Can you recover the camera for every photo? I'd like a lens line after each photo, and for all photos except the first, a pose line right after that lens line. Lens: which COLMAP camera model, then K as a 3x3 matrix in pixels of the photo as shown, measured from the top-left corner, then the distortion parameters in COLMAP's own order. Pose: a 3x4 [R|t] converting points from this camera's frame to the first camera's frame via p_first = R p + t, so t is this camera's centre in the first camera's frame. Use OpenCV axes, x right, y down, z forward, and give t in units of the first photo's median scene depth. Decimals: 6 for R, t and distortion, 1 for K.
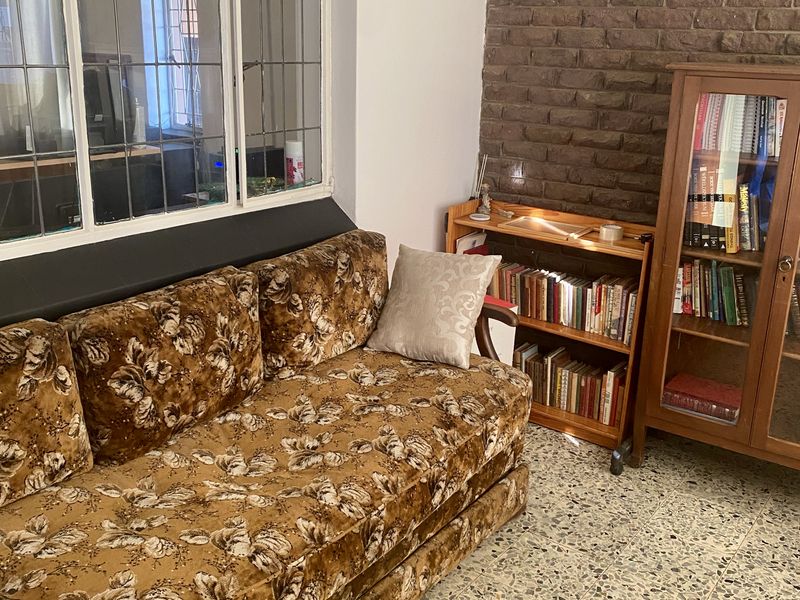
lens RADIAL K [[816.9, 0, 402.4], [0, 816.9, 279.9], [0, 0, 1]] dist [0.045840, 0.000000]
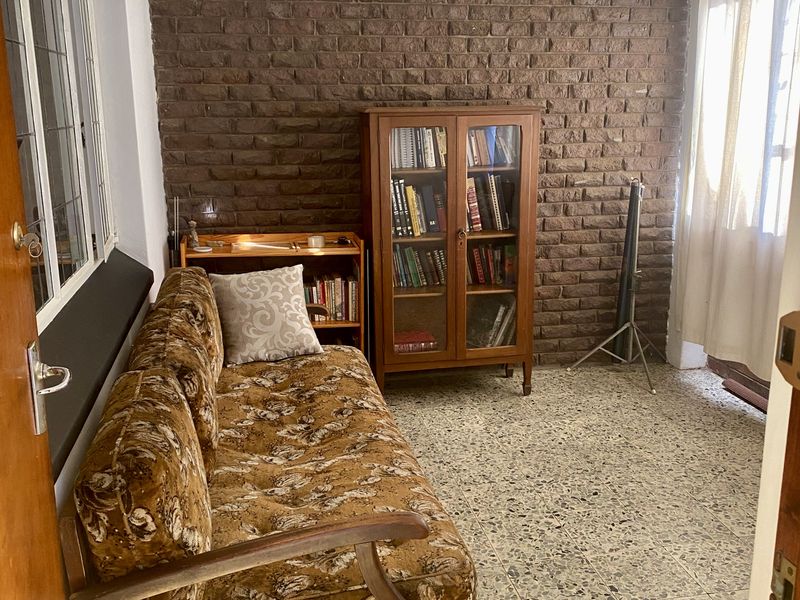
lens RADIAL K [[816.9, 0, 400.0], [0, 816.9, 297.9], [0, 0, 1]] dist [0.045840, 0.000000]
pose [[0.681186, -0.206312, 0.702439, -0.575256], [0.234397, 0.970426, 0.057716, -0.014727], [-0.693573, 0.125334, 0.709400, 0.009896]]
